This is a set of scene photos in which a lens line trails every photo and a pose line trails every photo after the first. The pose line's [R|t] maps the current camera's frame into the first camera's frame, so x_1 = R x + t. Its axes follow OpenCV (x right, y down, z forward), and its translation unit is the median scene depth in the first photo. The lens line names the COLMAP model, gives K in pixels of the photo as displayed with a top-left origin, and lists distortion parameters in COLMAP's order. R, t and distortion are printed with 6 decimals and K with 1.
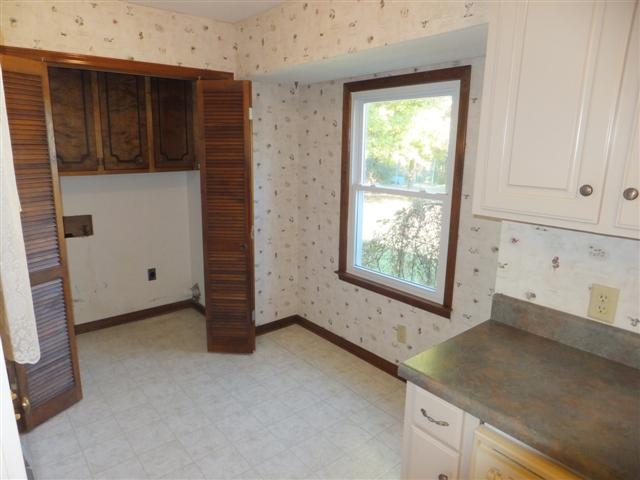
lens RADIAL K [[409.8, 0, 306.5], [0, 409.8, 232.4], [0, 0, 1]] dist [-0.024348, 0.008124]
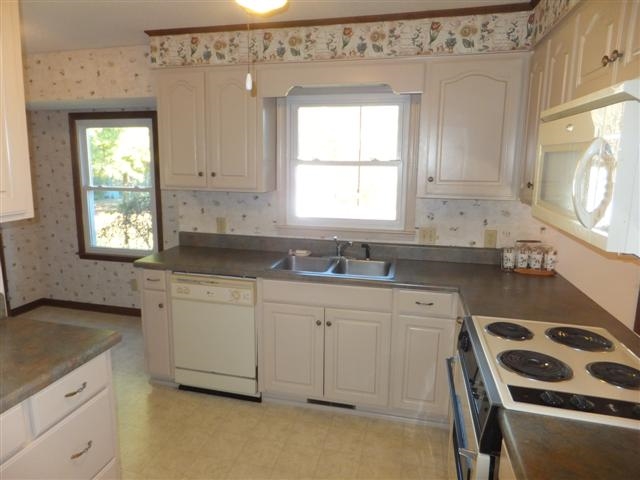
lens RADIAL K [[481.6, 0, 324.5], [0, 481.6, 245.7], [0, 0, 1]] dist [-0.014410, -0.013307]
pose [[0.800363, -0.101417, 0.590875, -0.202216], [0.122371, 0.992474, 0.004590, 0.164447], [-0.586894, 0.068632, 0.806750, -0.725143]]
